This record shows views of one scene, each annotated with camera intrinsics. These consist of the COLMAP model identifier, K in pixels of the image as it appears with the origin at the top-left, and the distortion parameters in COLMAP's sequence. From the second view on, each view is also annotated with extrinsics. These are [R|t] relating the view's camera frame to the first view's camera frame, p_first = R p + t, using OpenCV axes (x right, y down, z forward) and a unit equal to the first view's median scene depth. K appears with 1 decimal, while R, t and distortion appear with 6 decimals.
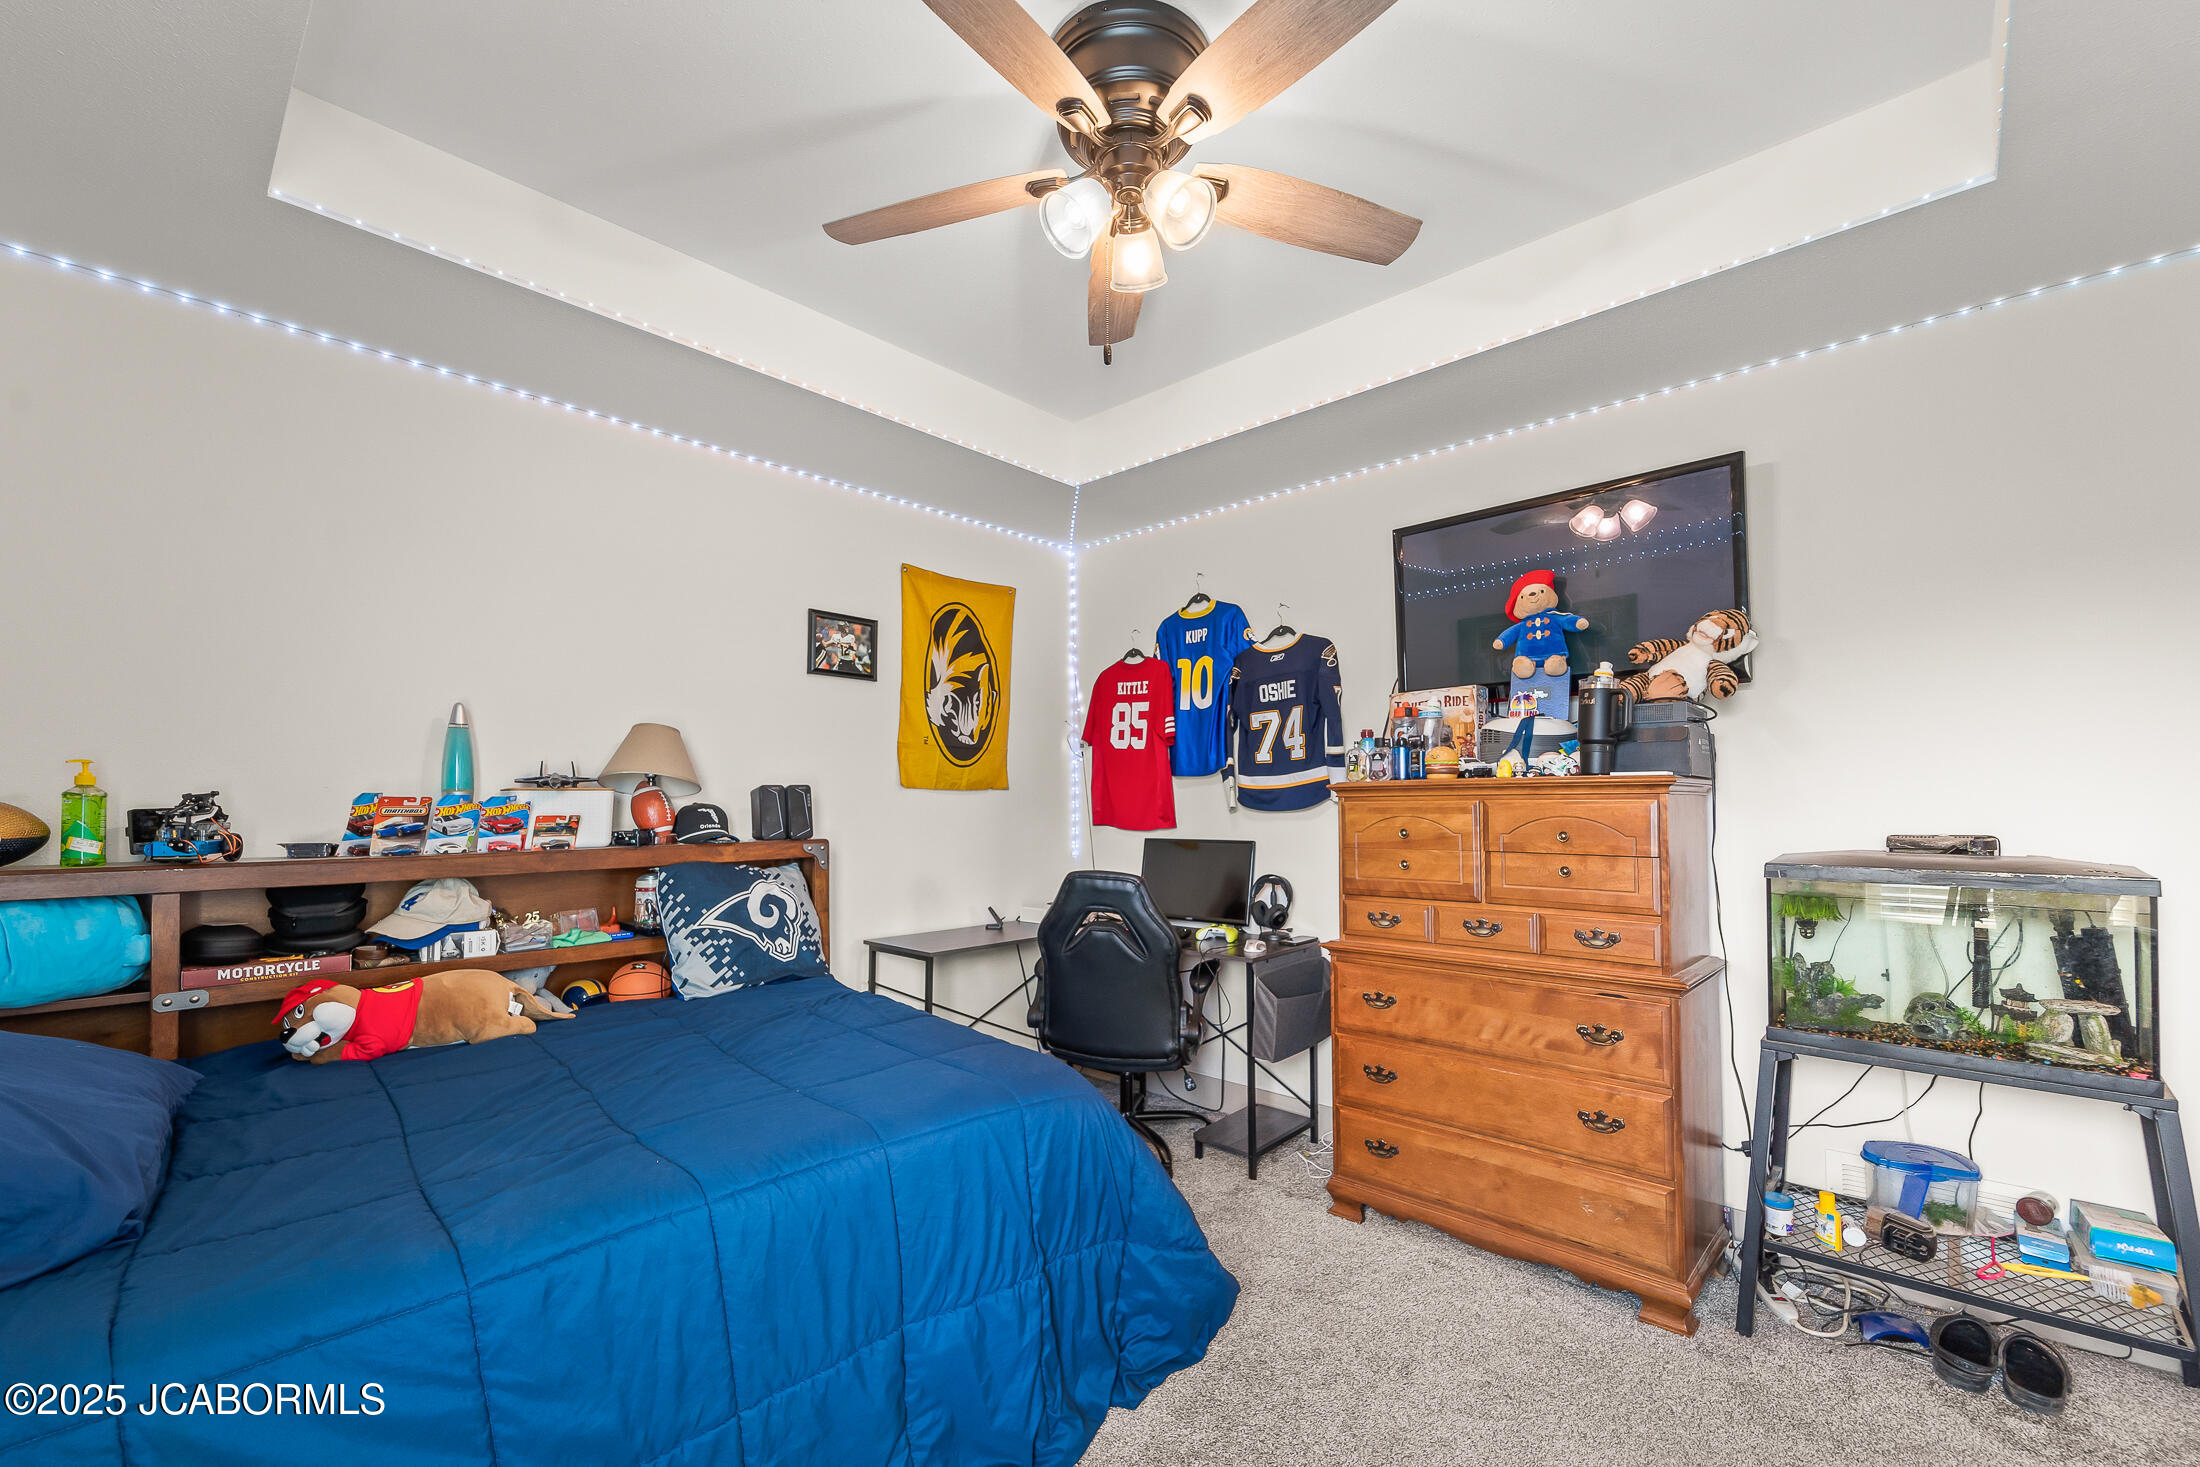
lens RADIAL K [[916.2, 0, 1103.0], [0, 916.2, 781.9], [0, 0, 1]] dist [-0.000815, -0.000375]
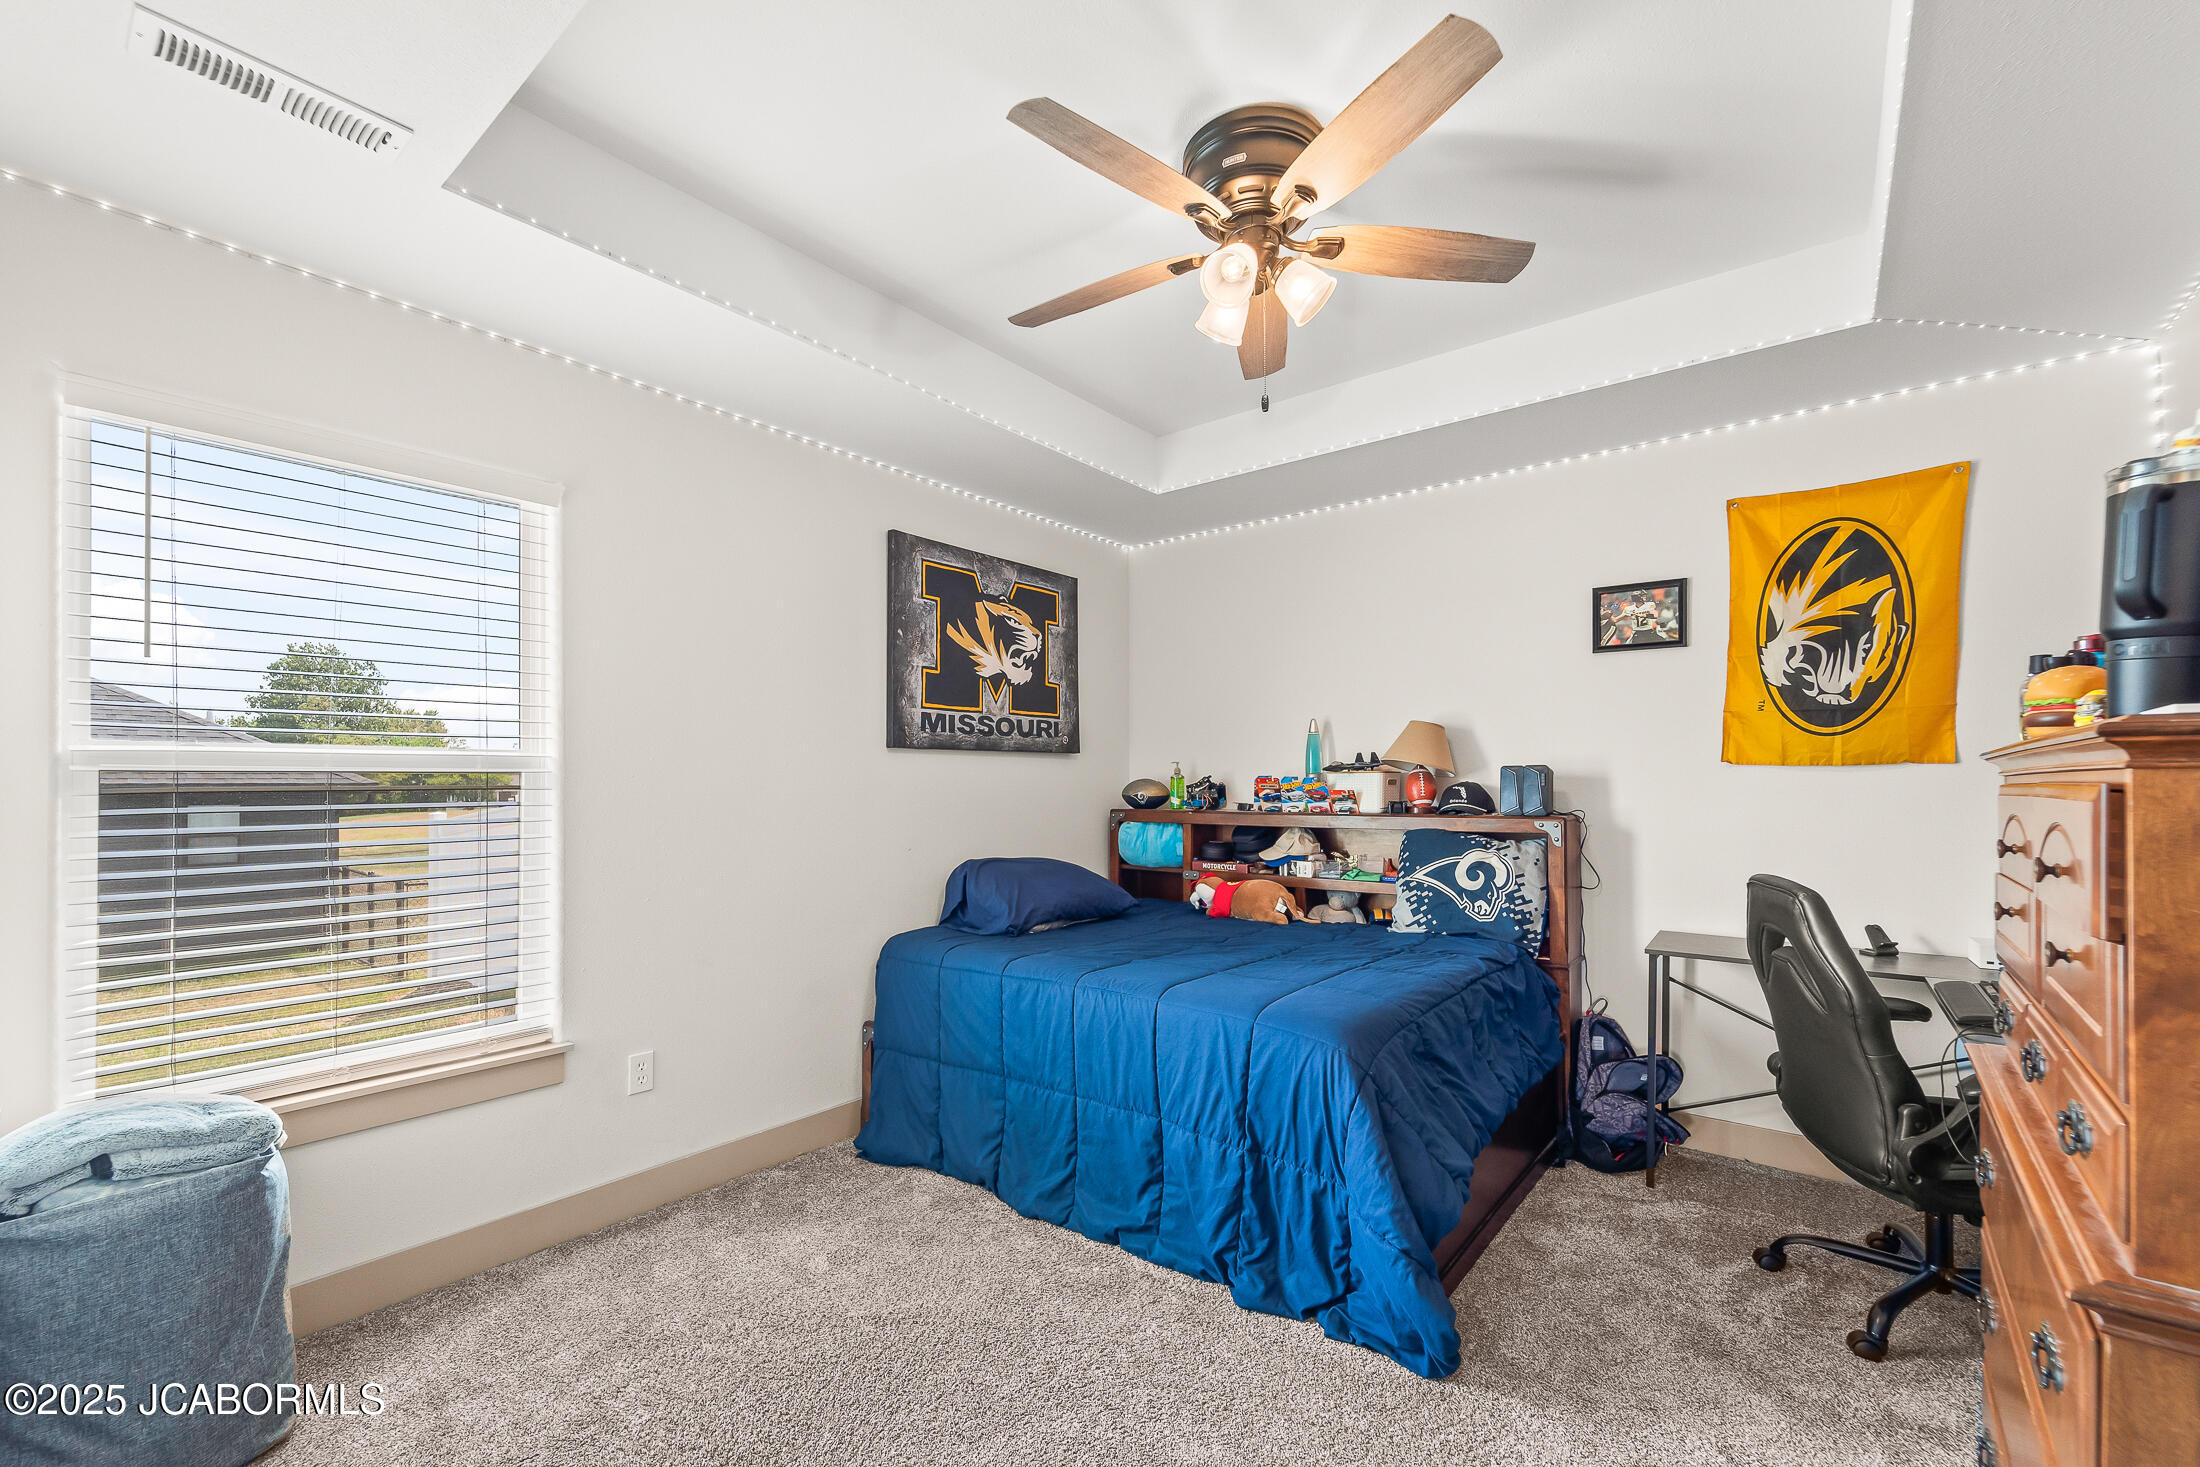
lens RADIAL K [[916.2, 0, 1103.0], [0, 916.2, 781.9], [0, 0, 1]] dist [-0.000815, -0.000375]
pose [[0.069665, 0.005941, -0.997553, 0.644814], [0.024119, 0.999680, 0.007638, 0.002261], [0.997279, -0.024592, 0.069500, 0.390504]]
